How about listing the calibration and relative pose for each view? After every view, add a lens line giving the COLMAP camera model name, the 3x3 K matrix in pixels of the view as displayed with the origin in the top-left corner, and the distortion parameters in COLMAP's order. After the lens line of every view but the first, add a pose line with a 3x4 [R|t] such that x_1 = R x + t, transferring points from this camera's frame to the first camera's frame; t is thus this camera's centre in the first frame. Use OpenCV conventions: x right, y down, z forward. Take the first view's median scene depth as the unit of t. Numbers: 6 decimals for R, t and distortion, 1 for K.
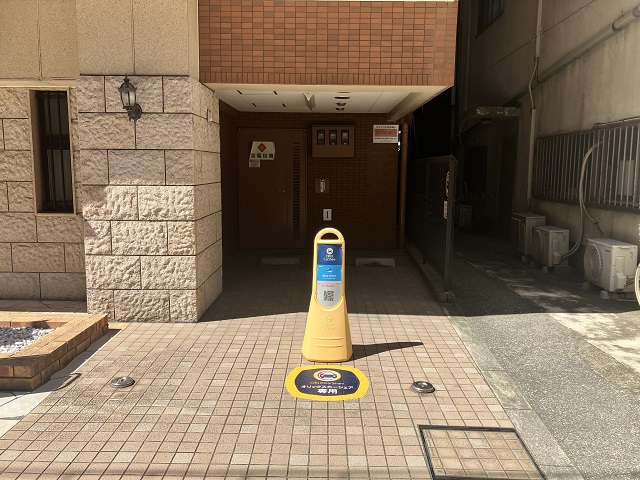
lens RADIAL K [[514.3, 0, 321.4], [0, 514.3, 238.6], [0, 0, 1]] dist [0.005595, -0.000540]
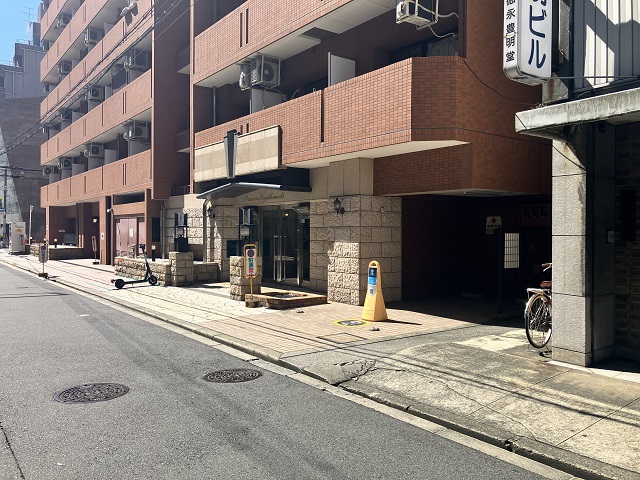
lens RADIAL K [[514.3, 0, 319.2], [0, 514.3, 238.1], [0, 0, 1]] dist [0.005595, -0.000540]
pose [[0.612853, 0.002133, -0.790194, 1.385277], [-0.105864, 0.991203, -0.079430, 0.072538], [0.783074, 0.132333, 0.607687, -0.481212]]
